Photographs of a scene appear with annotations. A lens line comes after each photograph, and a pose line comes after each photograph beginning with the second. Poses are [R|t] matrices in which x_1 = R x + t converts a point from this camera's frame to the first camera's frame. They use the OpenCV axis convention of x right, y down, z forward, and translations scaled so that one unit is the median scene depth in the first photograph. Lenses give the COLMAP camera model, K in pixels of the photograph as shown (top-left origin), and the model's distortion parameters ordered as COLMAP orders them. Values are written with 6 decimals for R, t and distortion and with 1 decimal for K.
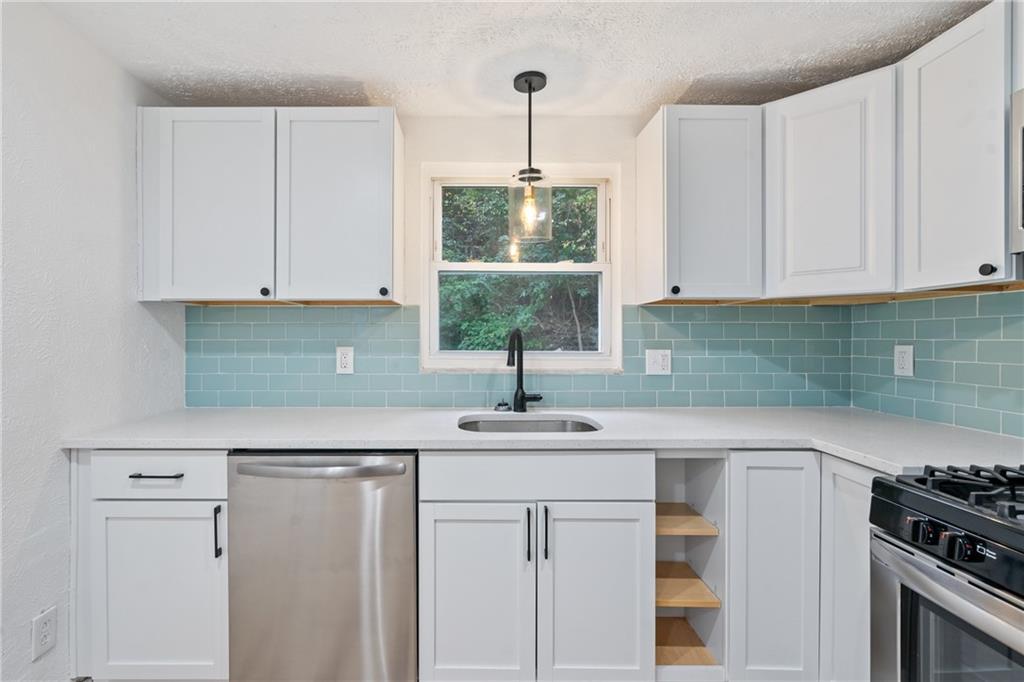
lens RADIAL K [[467.5, 0, 489.5], [0, 467.5, 335.8], [0, 0, 1]] dist [-0.001400, 0.000404]
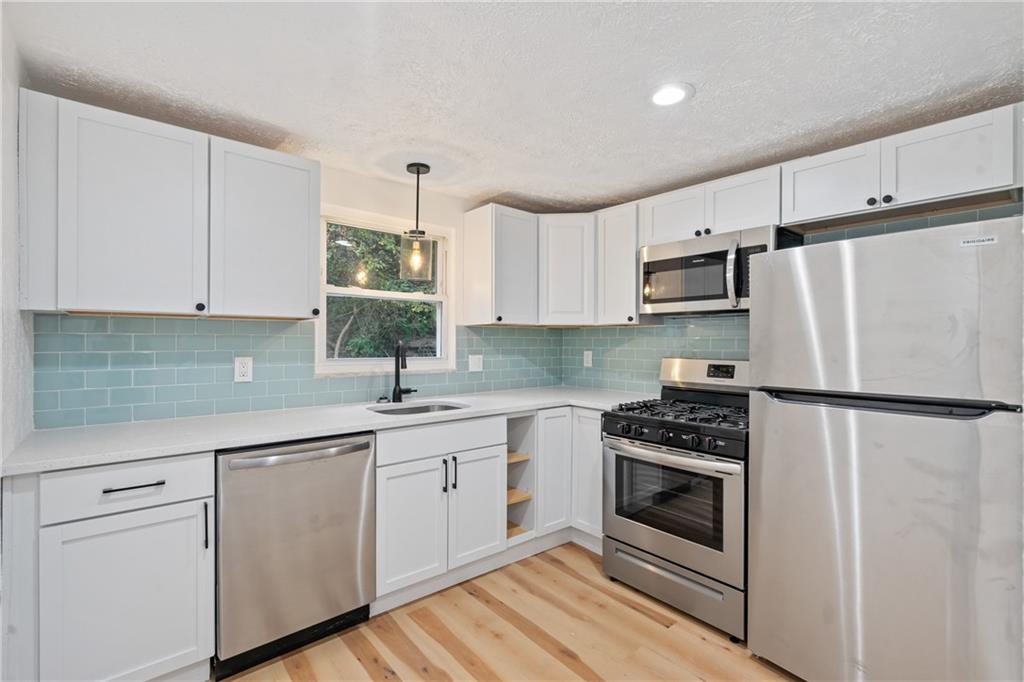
lens RADIAL K [[450.7, 0, 507.0], [0, 450.7, 341.0], [0, 0, 1]] dist [0.002439, 0.000022]
pose [[0.770754, 0.003981, 0.637120, -0.575737], [-0.006583, 0.999977, 0.001716, -0.022296], [-0.637098, -0.005517, 0.770763, -0.230548]]
